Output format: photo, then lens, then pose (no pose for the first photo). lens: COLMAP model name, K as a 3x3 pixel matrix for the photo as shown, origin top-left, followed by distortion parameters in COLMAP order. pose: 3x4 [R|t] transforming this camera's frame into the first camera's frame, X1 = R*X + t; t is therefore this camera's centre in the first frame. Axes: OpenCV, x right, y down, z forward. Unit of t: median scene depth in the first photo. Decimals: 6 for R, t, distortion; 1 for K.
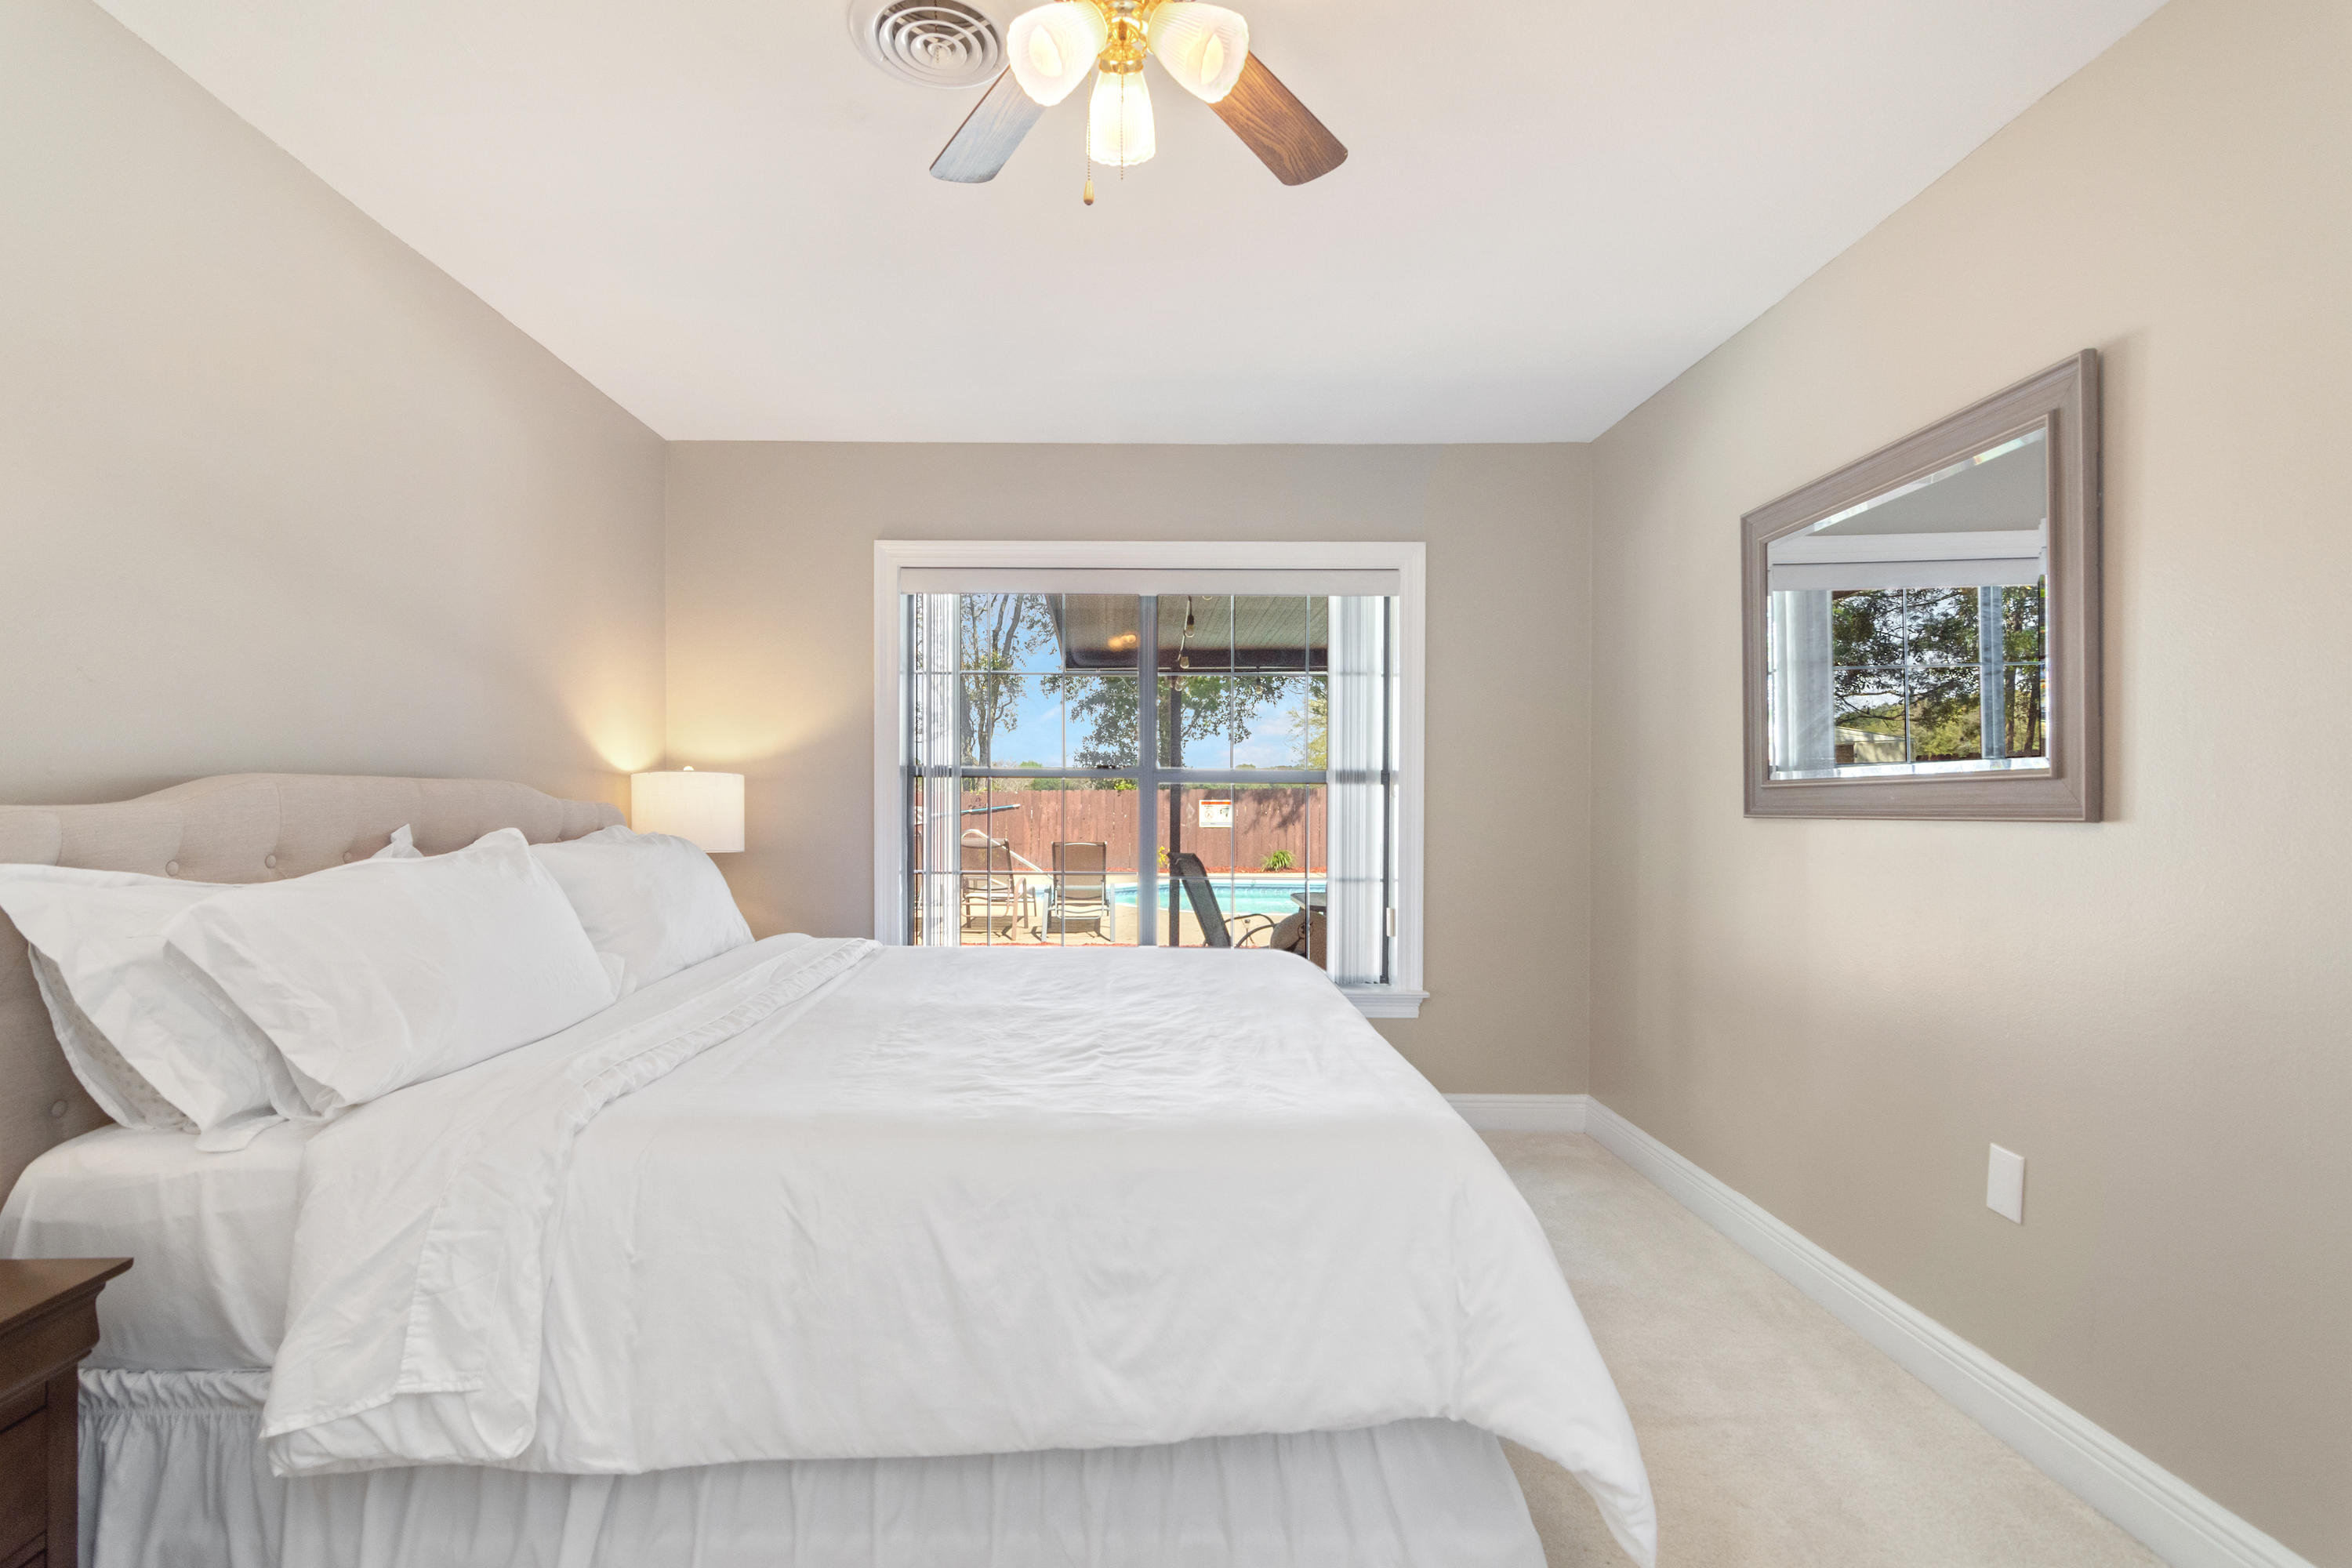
lens RADIAL K [[1140.7, 0, 1148.1], [0, 1140.7, 817.3], [0, 0, 1]] dist [0.000814, 0.001328]
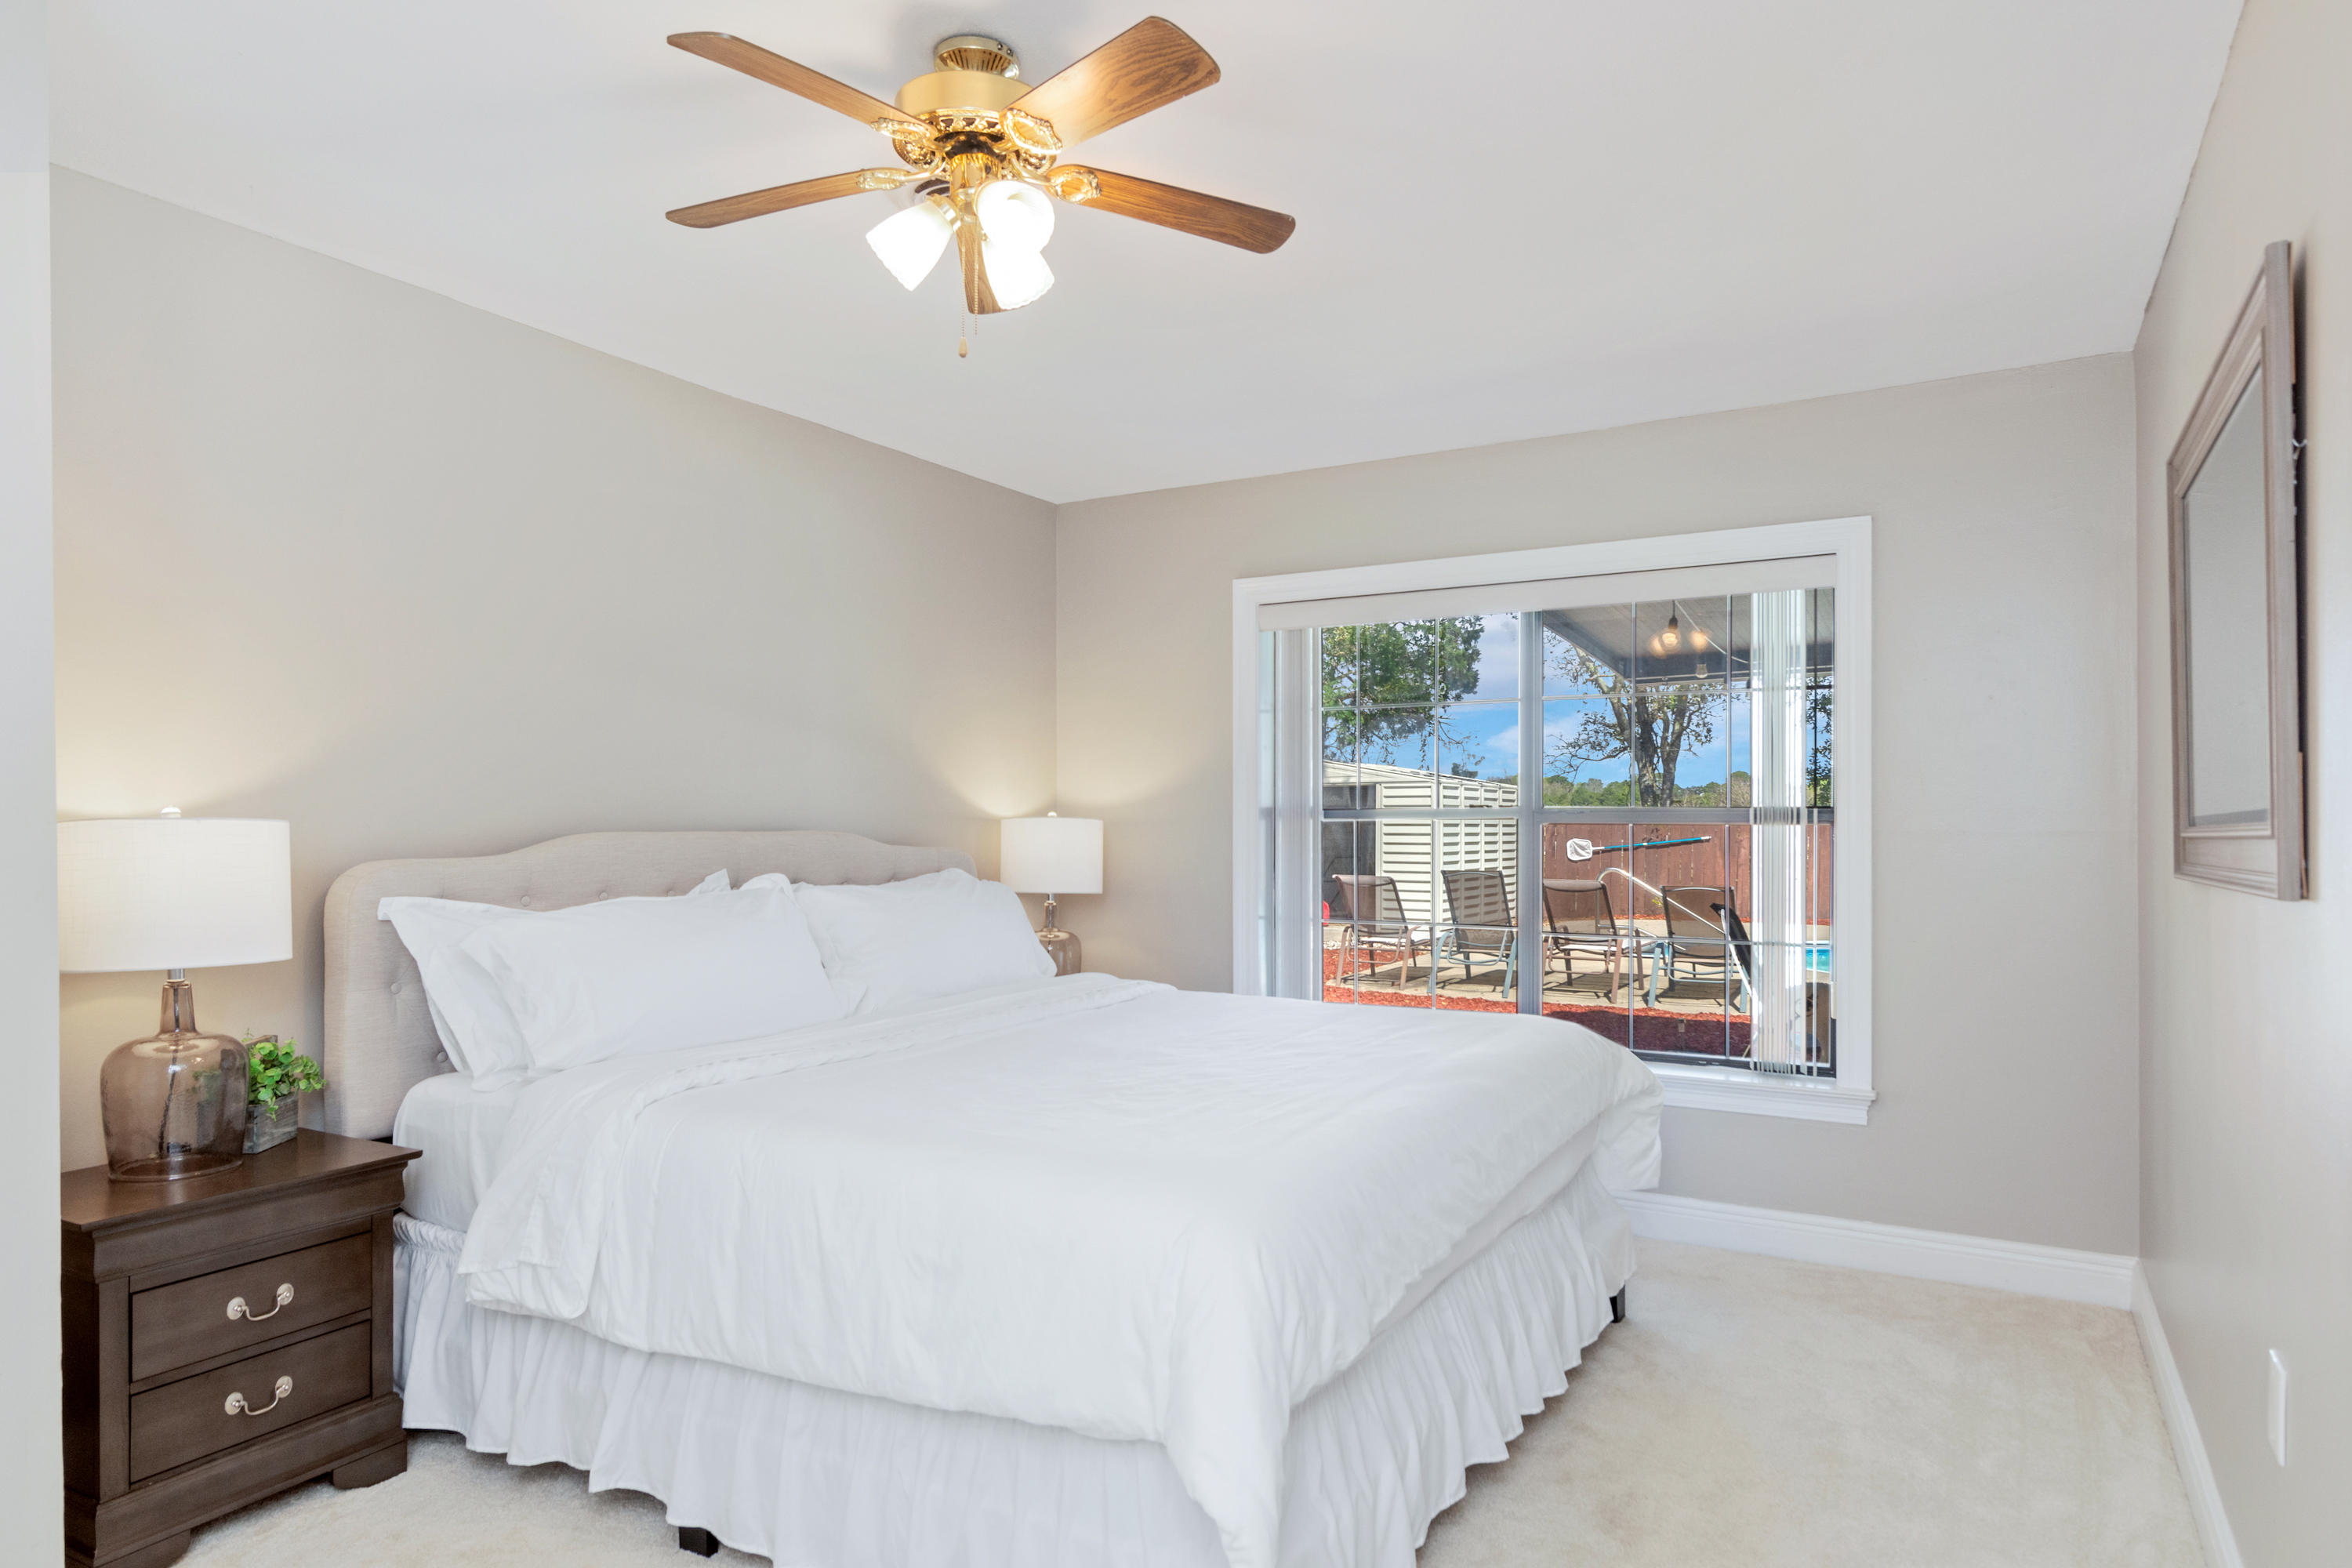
lens RADIAL K [[1351.1, 0, 1181.3], [0, 1351.1, 840.0], [0, 0, 1]] dist [0.001428, 0.001138]
pose [[0.870050, 0.001335, -0.492962, 0.794645], [-0.004999, 0.999969, -0.006116, -0.029553], [0.492938, 0.007786, 0.870029, -0.090961]]
